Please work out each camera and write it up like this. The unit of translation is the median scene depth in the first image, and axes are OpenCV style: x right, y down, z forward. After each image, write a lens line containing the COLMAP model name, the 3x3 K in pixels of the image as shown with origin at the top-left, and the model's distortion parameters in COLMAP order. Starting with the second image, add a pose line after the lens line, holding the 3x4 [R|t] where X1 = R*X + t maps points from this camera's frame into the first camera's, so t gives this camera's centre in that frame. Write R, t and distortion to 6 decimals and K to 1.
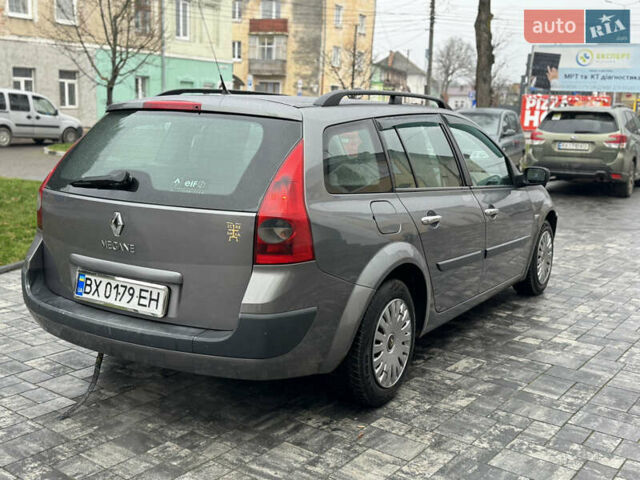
lens RADIAL K [[692.0, 0, 320.0], [0, 692.0, 240.0], [0, 0, 1]] dist [0.209150, -0.468454]
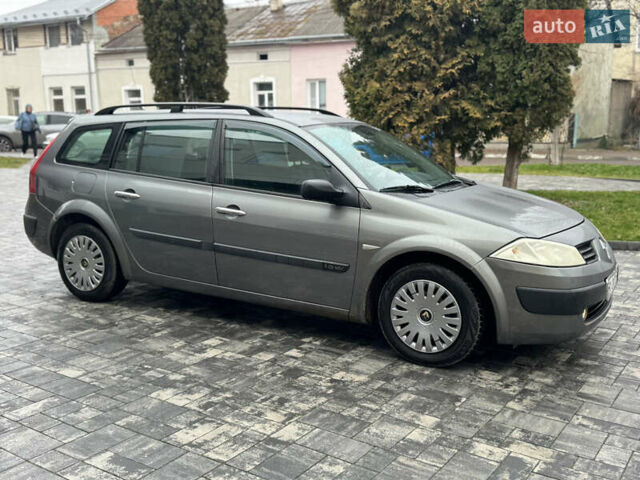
lens RADIAL K [[692.0, 0, 320.0], [0, 692.0, 240.0], [0, 0, 1]] dist [0.209150, -0.468454]
pose [[0.054464, 0.154742, -0.986452, 1.309596], [-0.177161, 0.973743, 0.142967, -0.175623], [0.982674, 0.166974, 0.080448, 1.070614]]
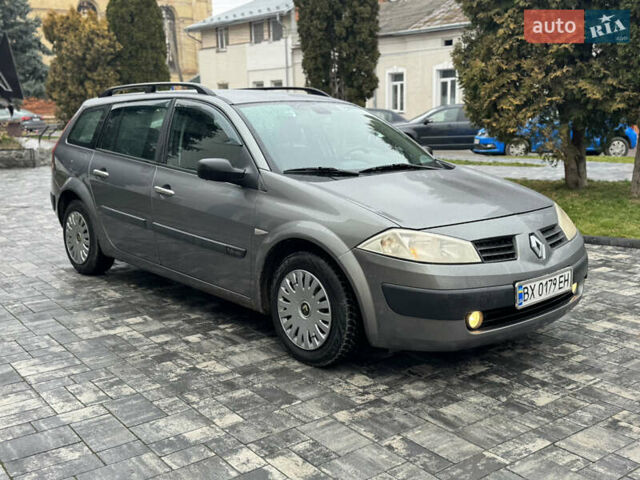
lens RADIAL K [[692.0, 0, 320.0], [0, 692.0, 240.0], [0, 0, 1]] dist [0.209150, -0.468454]
pose [[-0.263935, 0.161440, -0.950934, 1.204093], [-0.167669, 0.963204, 0.210060, -0.232362], [0.949856, 0.214884, -0.227154, 1.494773]]
